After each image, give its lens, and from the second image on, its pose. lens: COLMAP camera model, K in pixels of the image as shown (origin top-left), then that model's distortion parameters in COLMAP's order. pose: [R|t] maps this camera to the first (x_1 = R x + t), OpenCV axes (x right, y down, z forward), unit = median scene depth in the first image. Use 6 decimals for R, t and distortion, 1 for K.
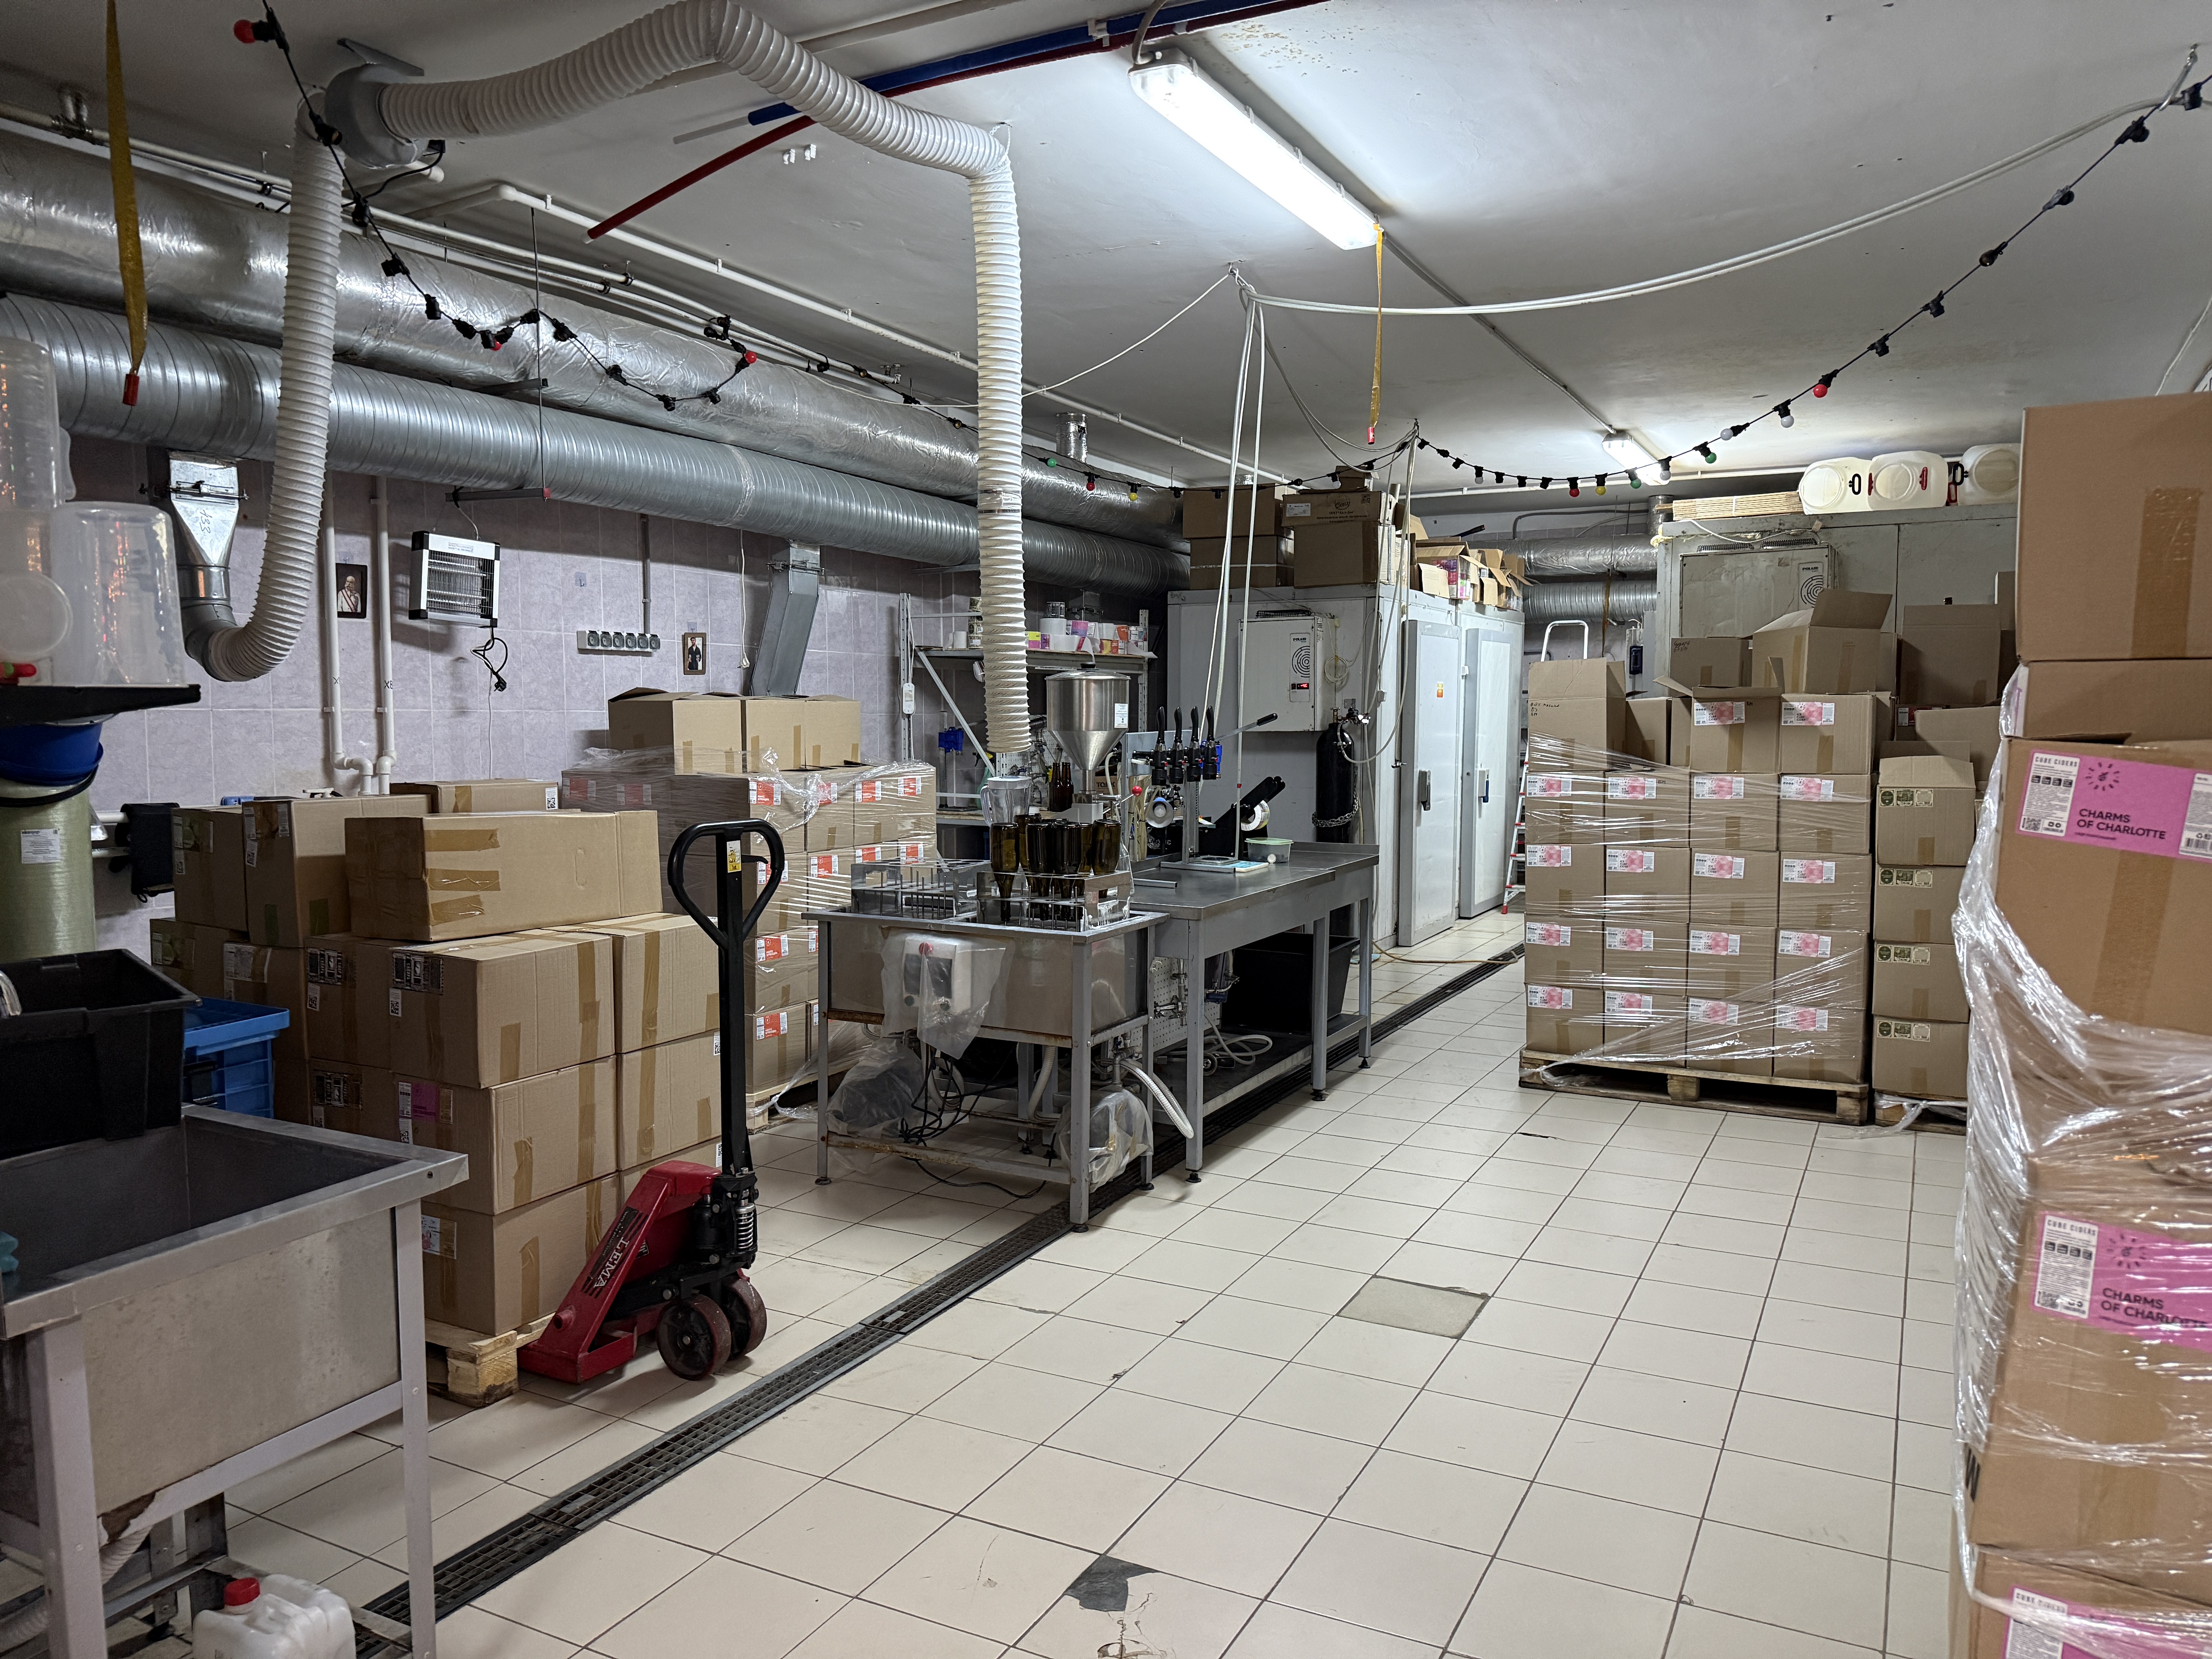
lens RADIAL K [[1550.1, 0, 1106.0], [0, 1550.1, 829.5], [0, 0, 1]] dist [0.162340, -0.040535]
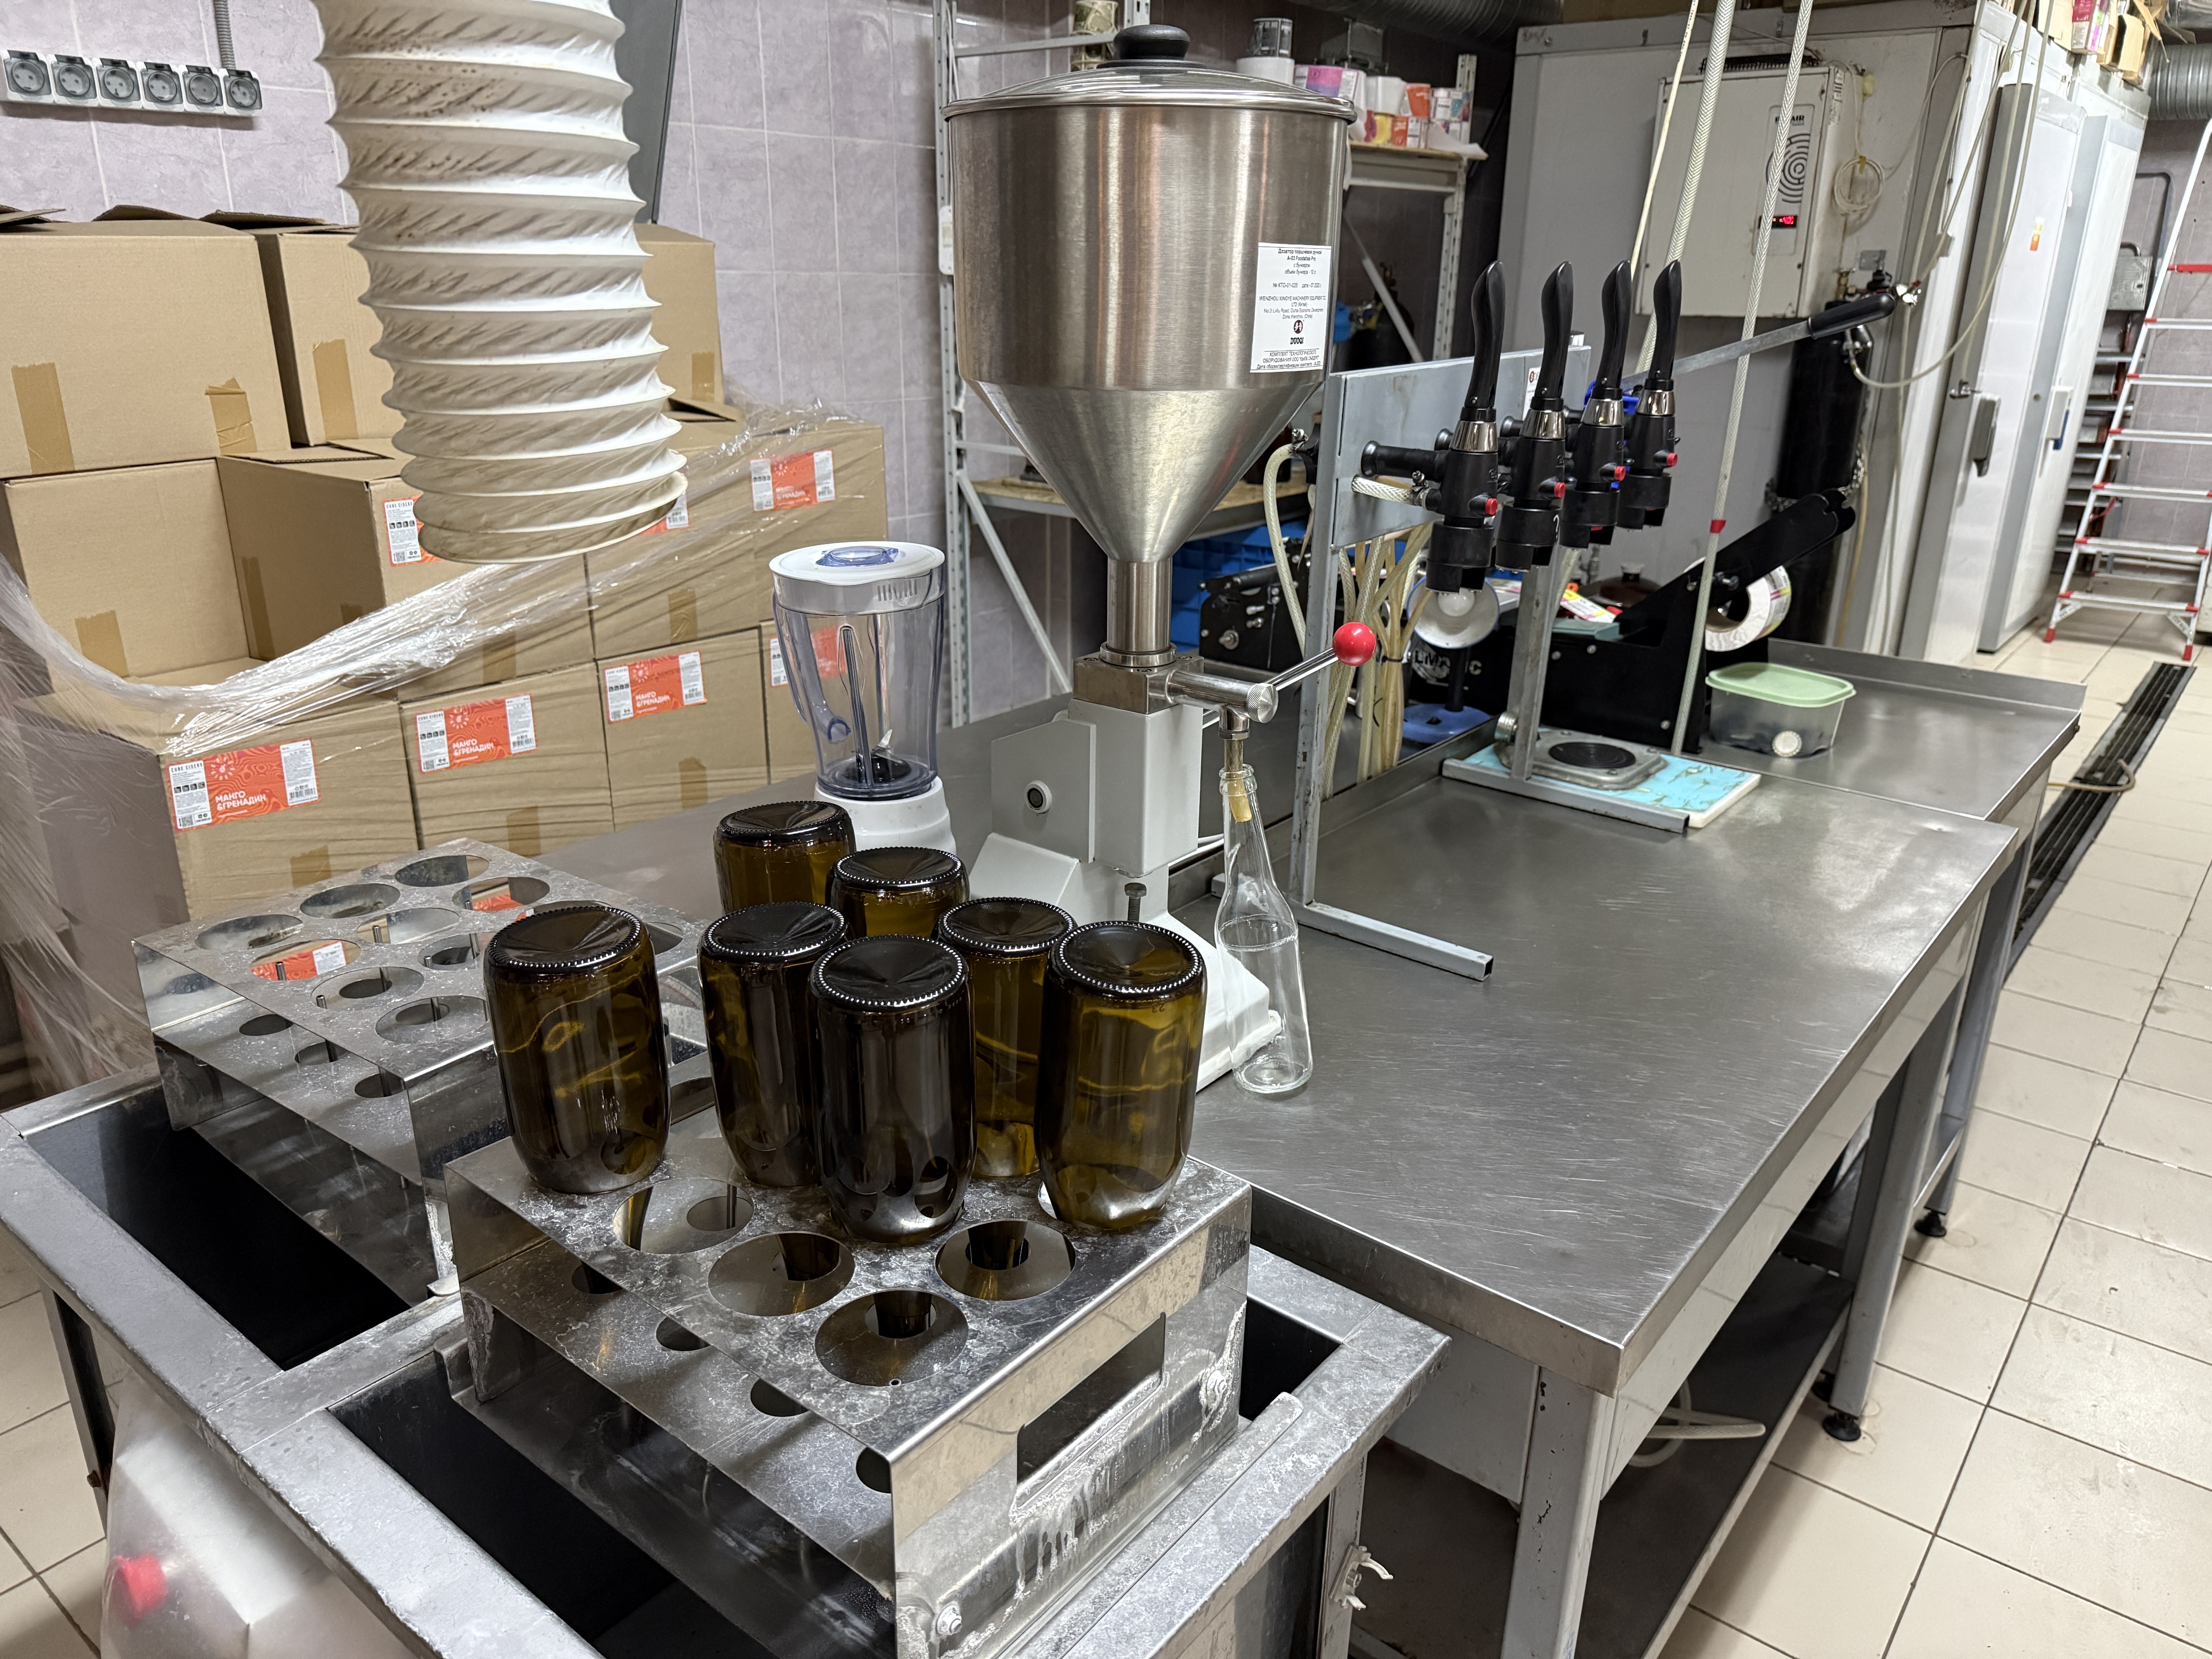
lens RADIAL K [[1567.8, 0, 1106.0], [0, 1567.8, 829.5], [0, 0, 1]] dist [0.004066, -0.008523]
pose [[0.982368, 0.072513, -0.172321, 0.015375], [-0.023932, 0.962909, 0.268761, -0.036140], [0.185418, -0.259899, 0.947667, 0.451369]]
